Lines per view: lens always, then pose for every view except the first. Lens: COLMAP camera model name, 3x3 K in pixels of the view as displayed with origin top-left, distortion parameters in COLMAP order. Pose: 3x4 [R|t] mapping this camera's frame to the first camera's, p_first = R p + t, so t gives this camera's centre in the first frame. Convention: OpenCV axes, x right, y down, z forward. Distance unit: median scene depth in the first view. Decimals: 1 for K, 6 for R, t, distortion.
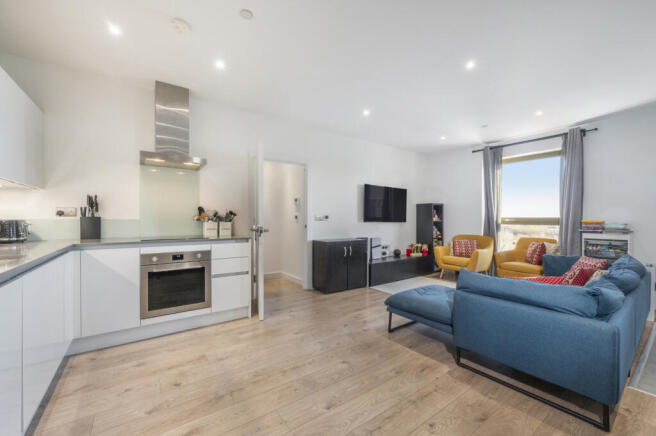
lens RADIAL K [[266.7, 0, 326.6], [0, 266.7, 220.7], [0, 0, 1]] dist [-0.000608, -0.001266]
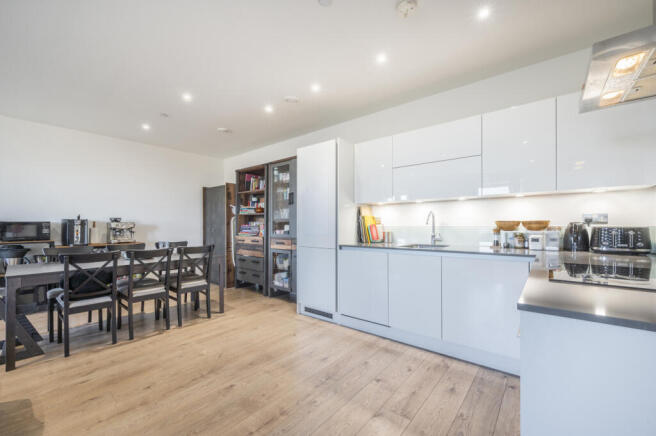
lens RADIAL K [[266.7, 0, 328.2], [0, 266.7, 224.3], [0, 0, 1]] dist [-0.000608, -0.001266]
pose [[-0.965226, 0.002916, -0.261401, -0.052495], [0.001626, 0.999985, 0.005153, -0.010543], [0.261412, 0.004548, -0.965216, 1.183837]]
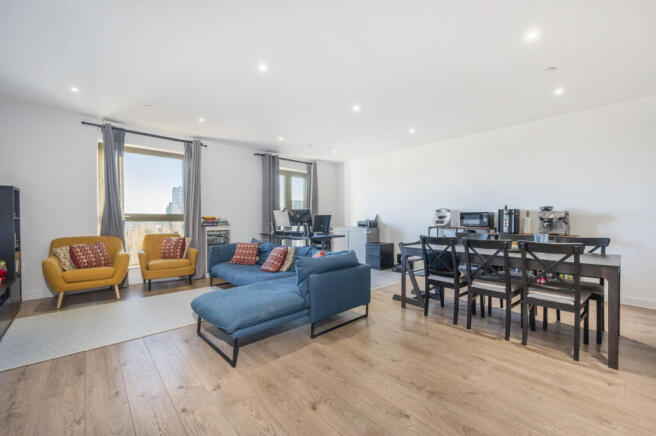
lens RADIAL K [[266.7, 0, 331.8], [0, 266.7, 219.6], [0, 0, 1]] dist [-0.000608, -0.001266]
pose [[-0.128891, -0.007357, 0.991631, -0.455873], [0.004877, 0.999956, 0.008052, 0.007983], [-0.991647, 0.005874, -0.128850, 0.721391]]
